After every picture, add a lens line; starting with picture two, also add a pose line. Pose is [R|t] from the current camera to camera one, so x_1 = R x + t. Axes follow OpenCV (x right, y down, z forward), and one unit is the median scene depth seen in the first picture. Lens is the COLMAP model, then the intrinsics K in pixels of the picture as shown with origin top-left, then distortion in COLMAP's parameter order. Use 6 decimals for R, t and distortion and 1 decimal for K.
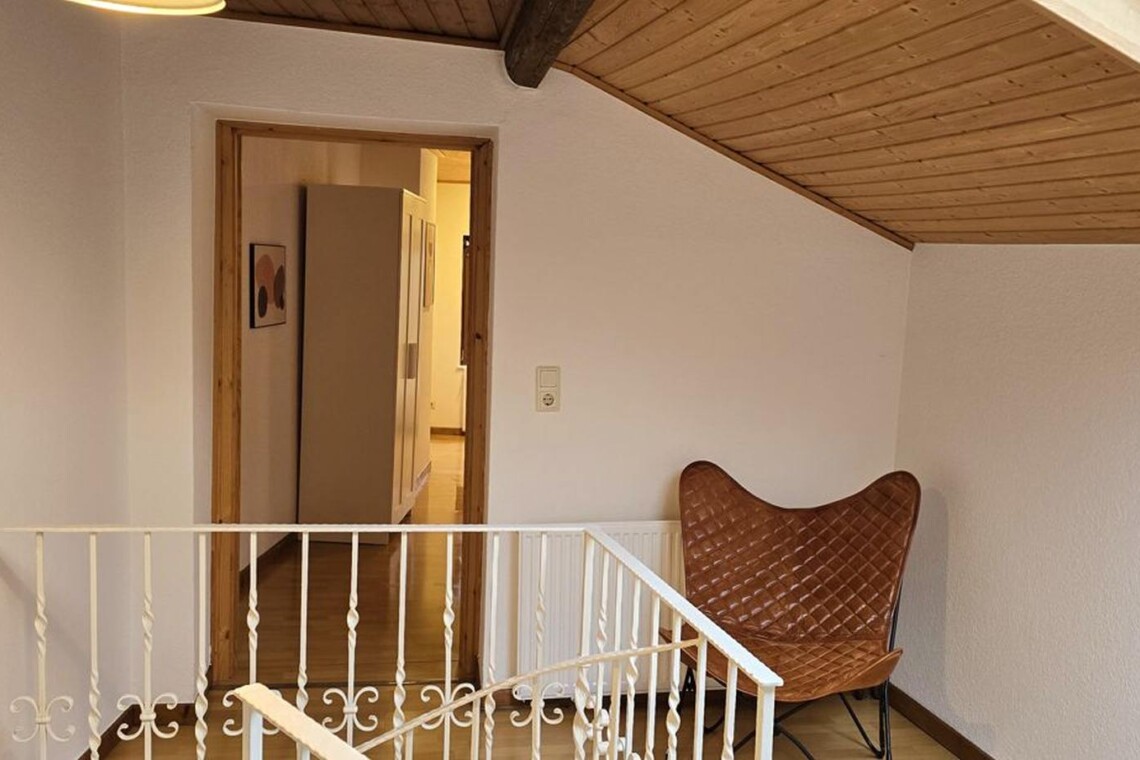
lens RADIAL K [[1108.9, 0, 570.3], [0, 1108.9, 397.9], [0, 0, 1]] dist [0.100470, -0.140160]
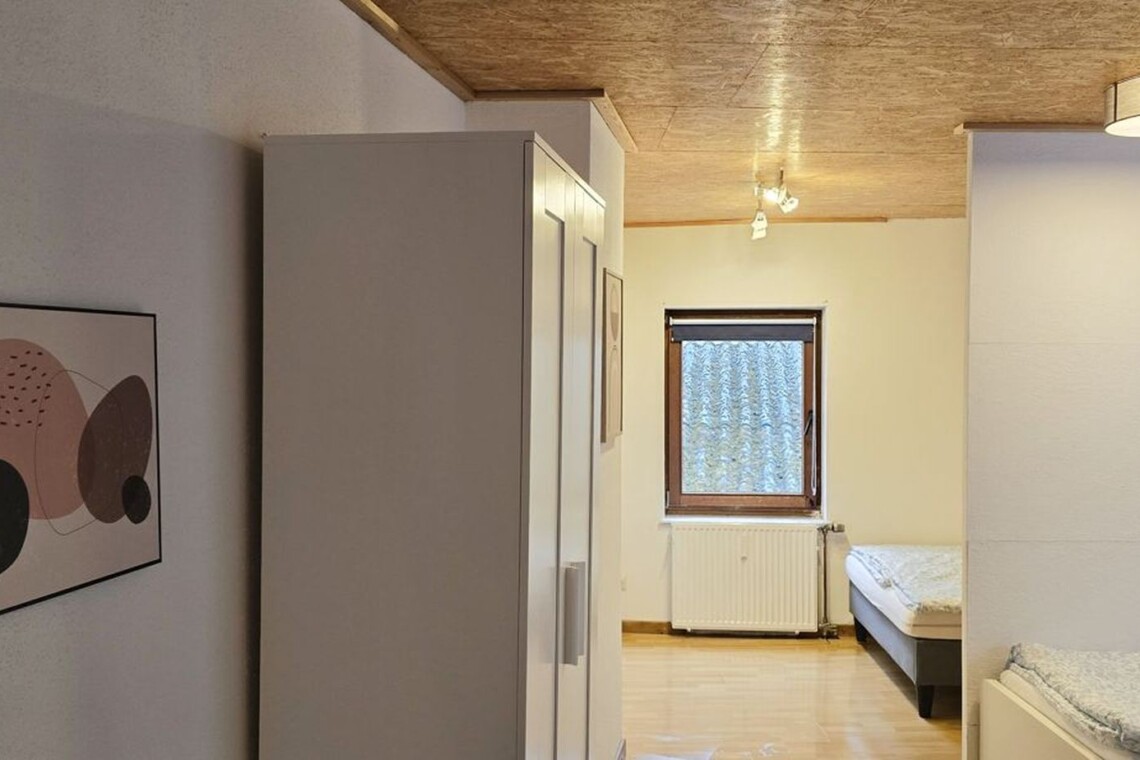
lens RADIAL K [[1108.9, 0, 570.3], [0, 1108.9, 397.9], [0, 0, 1]] dist [0.100470, -0.140160]
pose [[0.986313, -0.032934, -0.161558, -0.079910], [0.019563, 0.996302, -0.083665, -0.072929], [0.163716, 0.079359, 0.983310, 0.618851]]
